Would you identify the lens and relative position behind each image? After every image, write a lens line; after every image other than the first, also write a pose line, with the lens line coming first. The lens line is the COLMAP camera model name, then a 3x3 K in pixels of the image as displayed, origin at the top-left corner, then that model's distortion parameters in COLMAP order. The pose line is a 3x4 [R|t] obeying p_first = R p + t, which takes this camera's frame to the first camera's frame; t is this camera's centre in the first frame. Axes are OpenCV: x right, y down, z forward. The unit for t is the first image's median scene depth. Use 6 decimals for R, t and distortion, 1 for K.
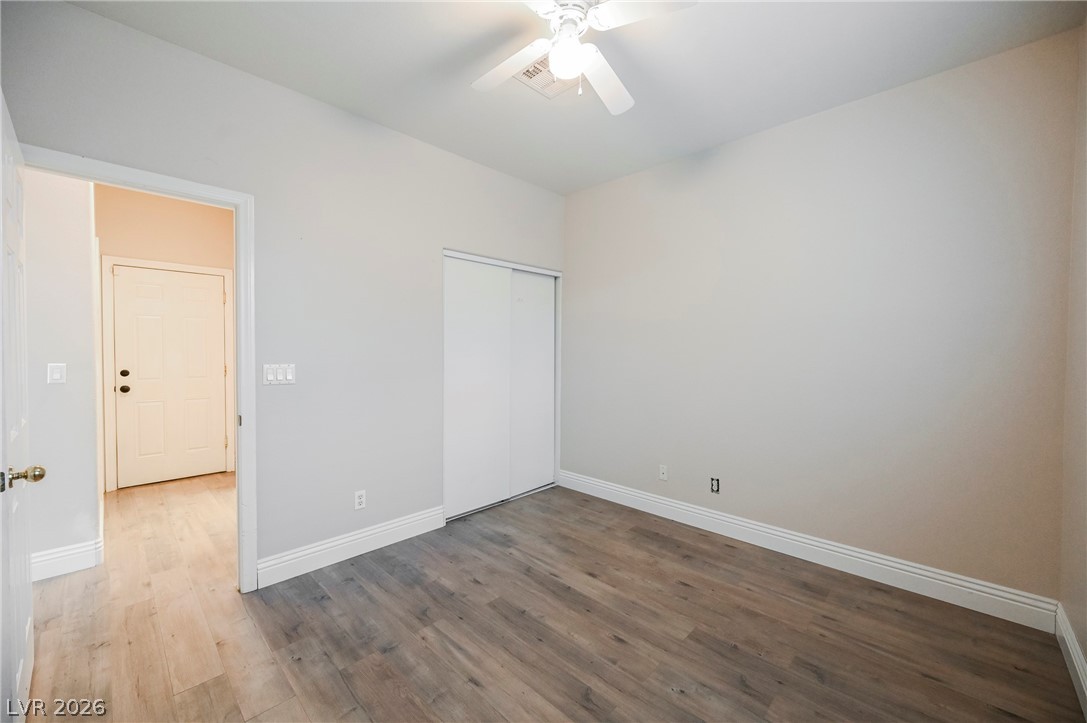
lens RADIAL K [[427.5, 0, 545.0], [0, 427.5, 355.5], [0, 0, 1]] dist [-0.000896, -0.000425]
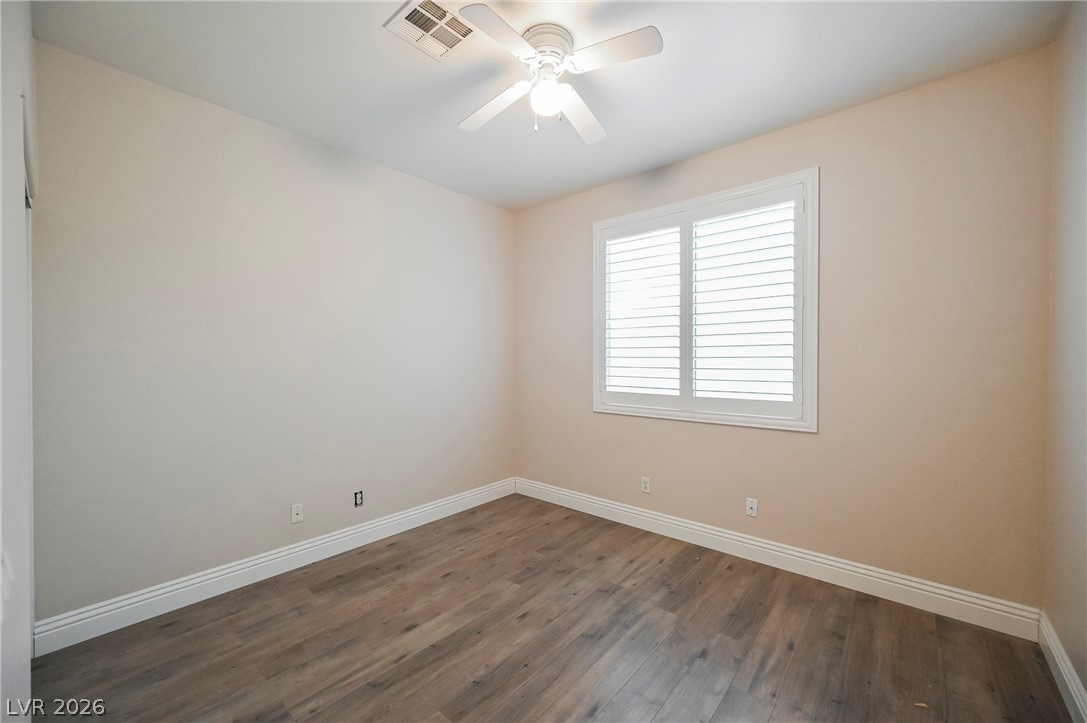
lens RADIAL K [[427.5, 0, 541.6], [0, 427.5, 357.6], [0, 0, 1]] dist [-0.000896, -0.000425]
pose [[-0.061544, -0.003618, 0.998098, -0.758024], [0.012577, 0.999911, 0.004400, -0.024167], [-0.998025, 0.012824, -0.061493, 0.792724]]
